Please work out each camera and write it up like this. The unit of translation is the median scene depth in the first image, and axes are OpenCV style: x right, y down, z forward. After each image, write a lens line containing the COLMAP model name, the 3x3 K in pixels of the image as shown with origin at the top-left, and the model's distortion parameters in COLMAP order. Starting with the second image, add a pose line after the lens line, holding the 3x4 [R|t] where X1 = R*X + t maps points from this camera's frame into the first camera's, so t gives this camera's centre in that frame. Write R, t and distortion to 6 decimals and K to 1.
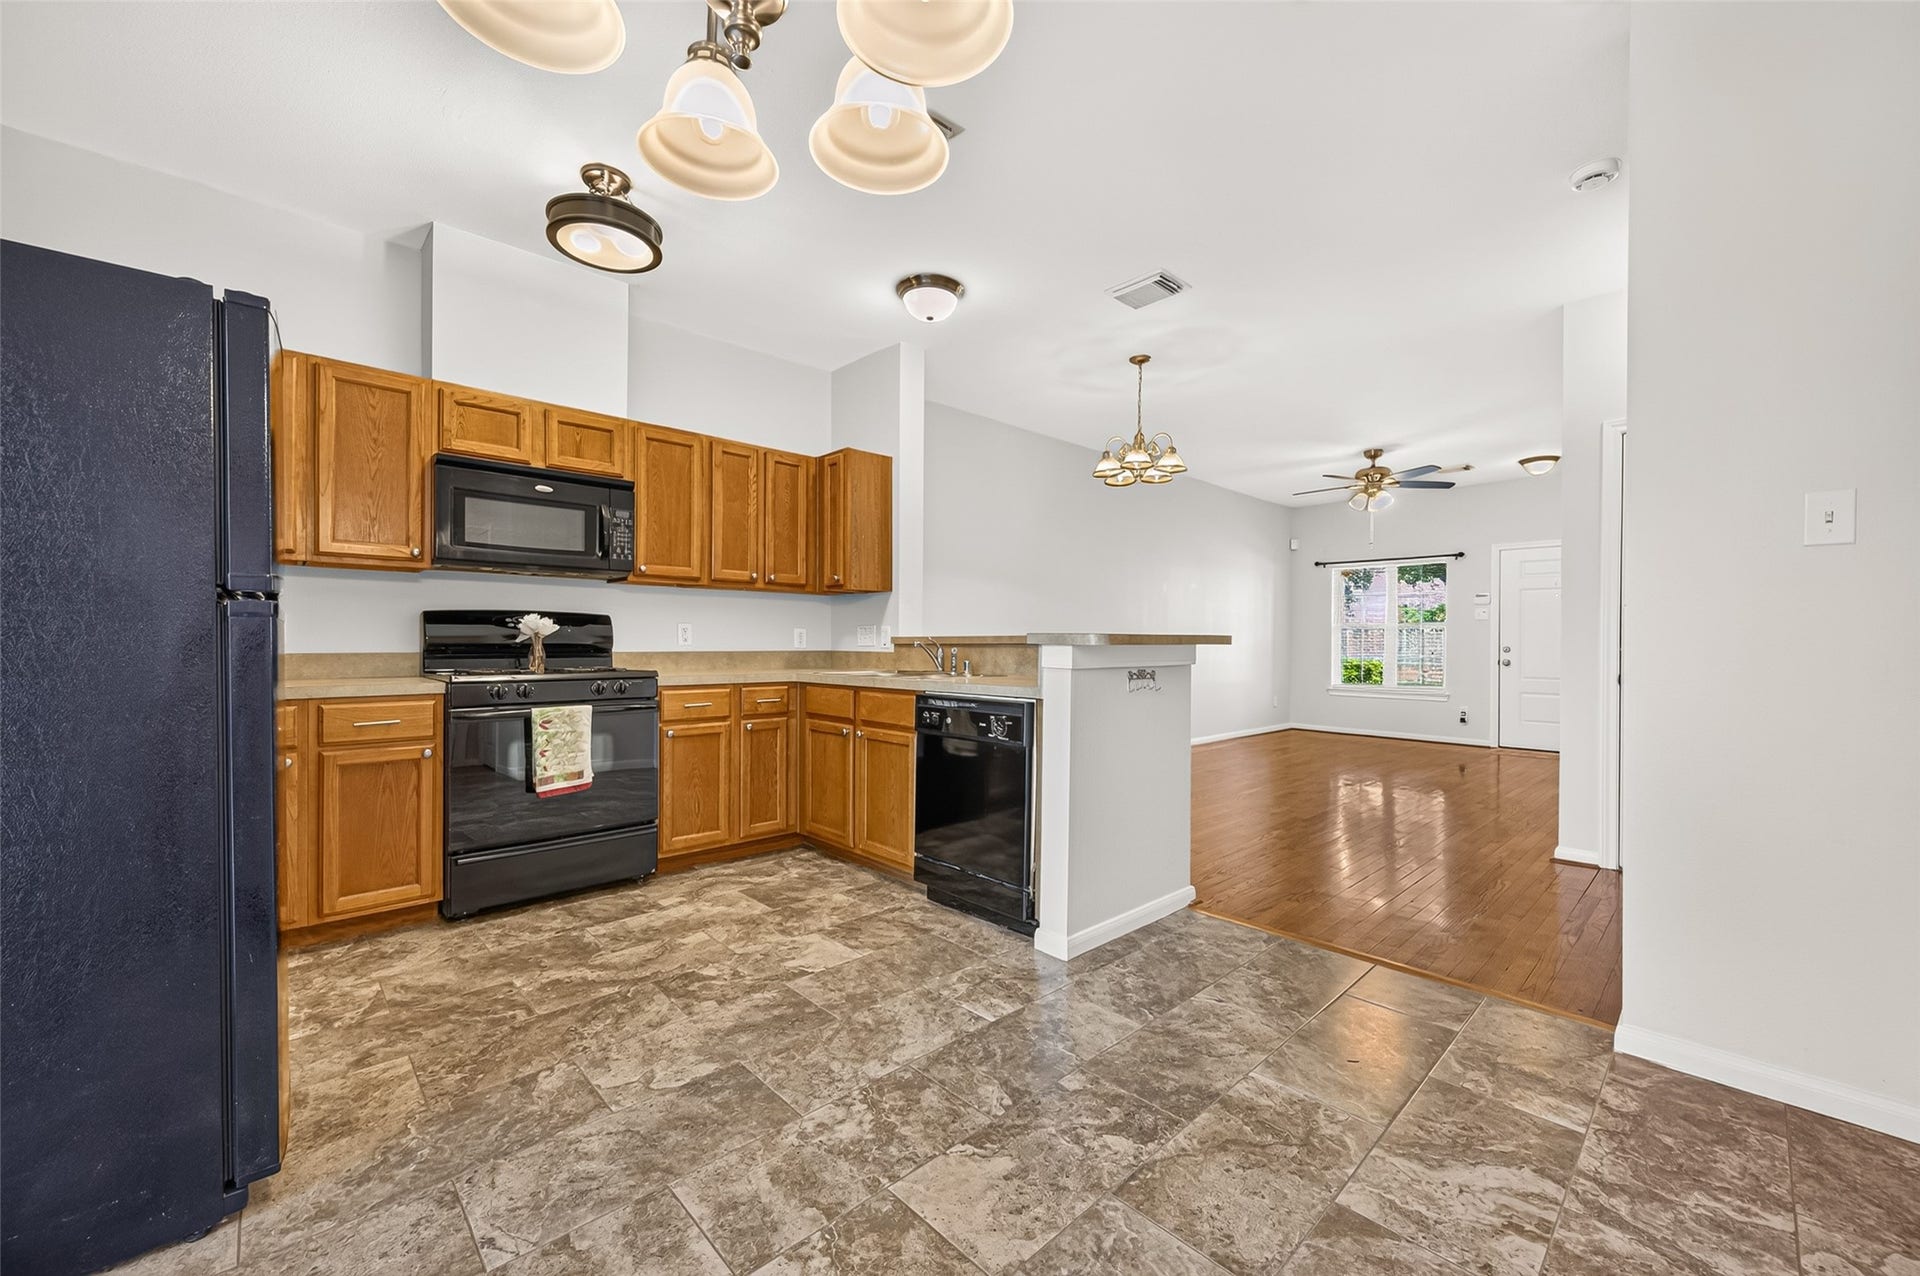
lens RADIAL K [[743.8, 0, 959.8], [0, 743.8, 645.9], [0, 0, 1]] dist [0.006599, -0.002684]
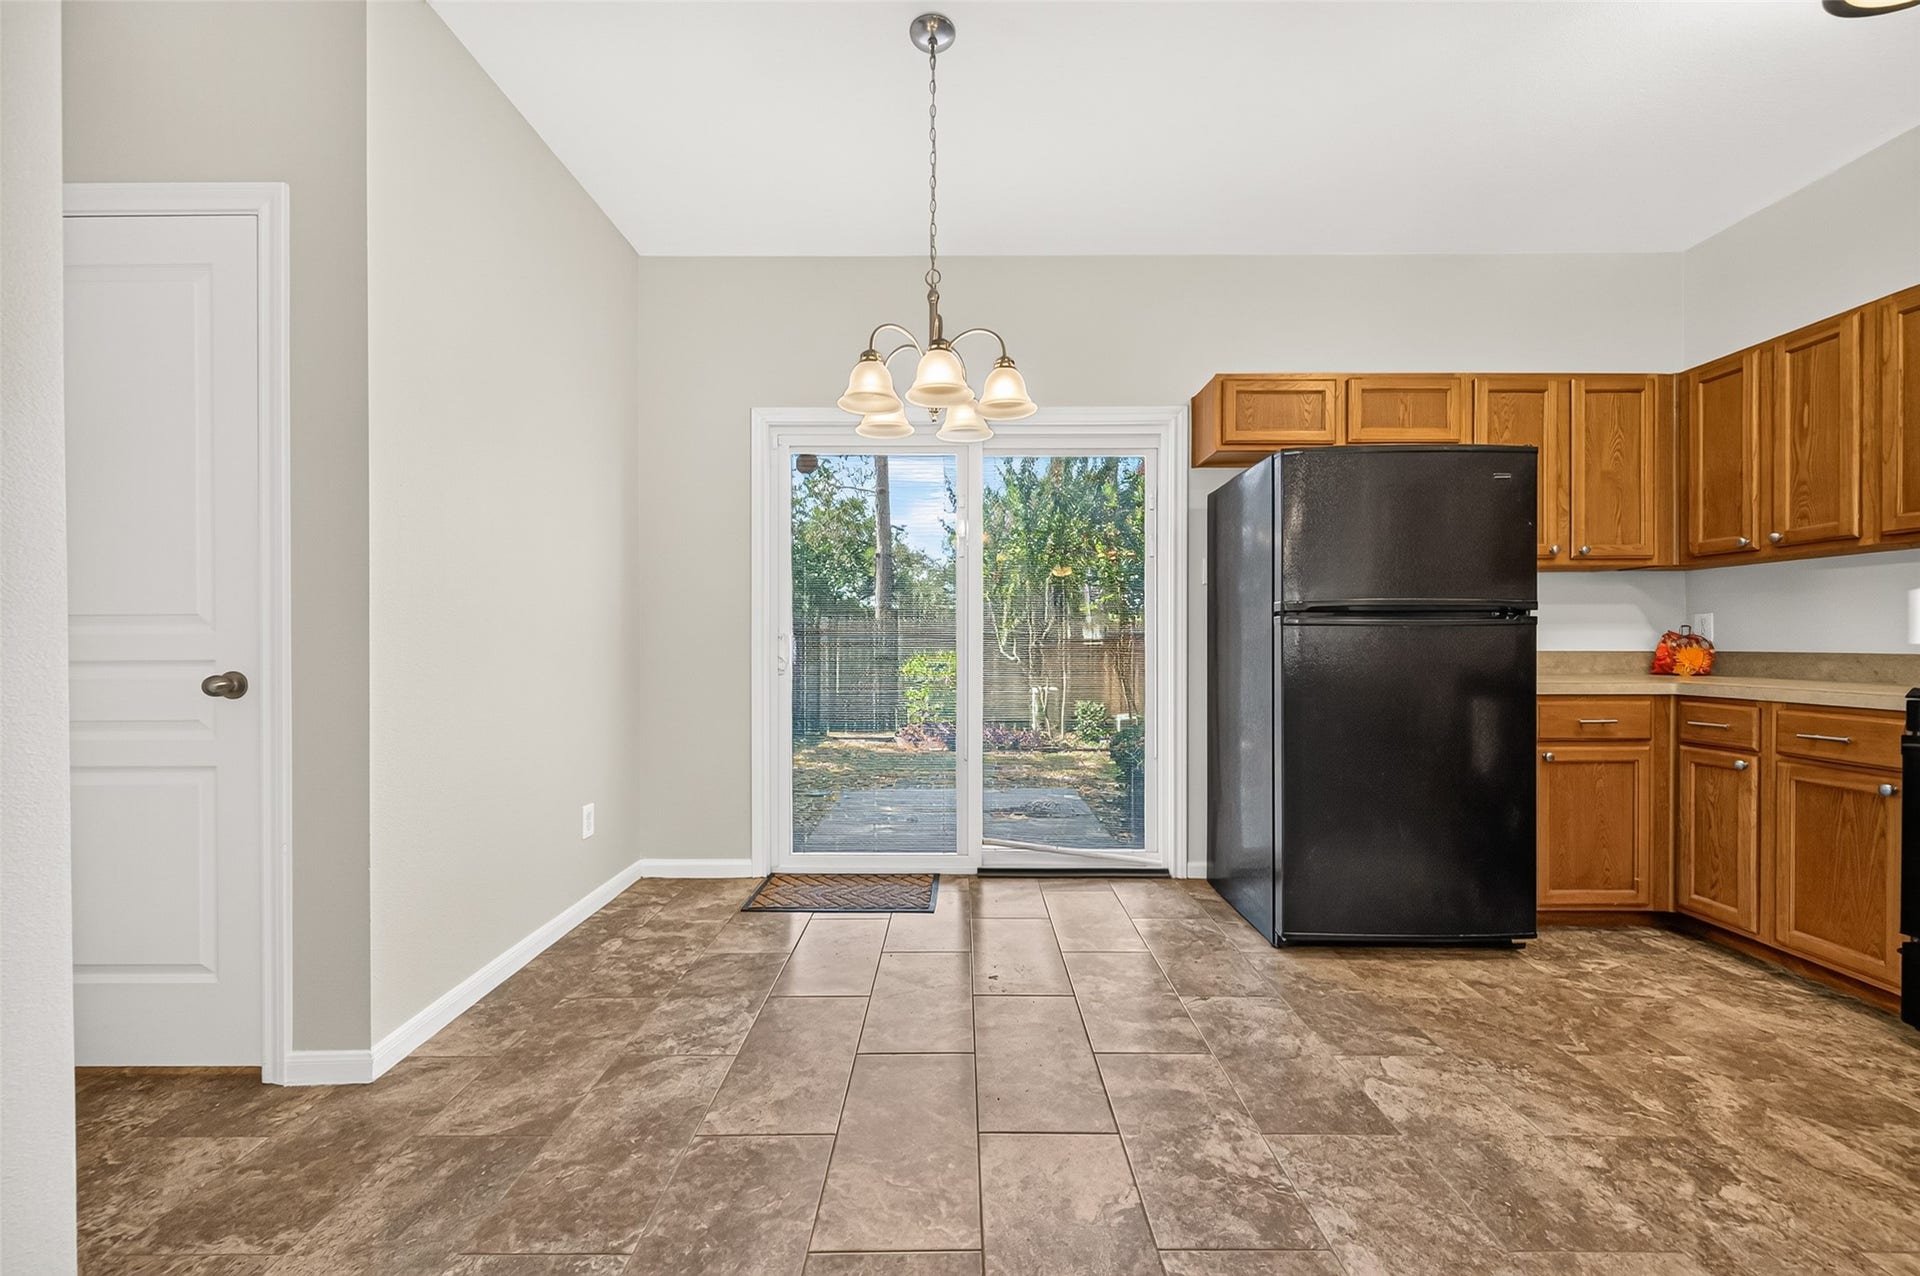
lens RADIAL K [[743.8, 0, 958.7], [0, 743.8, 644.2], [0, 0, 1]] dist [0.006599, -0.002684]
pose [[-0.688223, 0.001363, -0.725498, 0.488666], [-0.006584, 0.999945, 0.008124, -0.000538], [0.725469, 0.010368, -0.688177, 0.895264]]
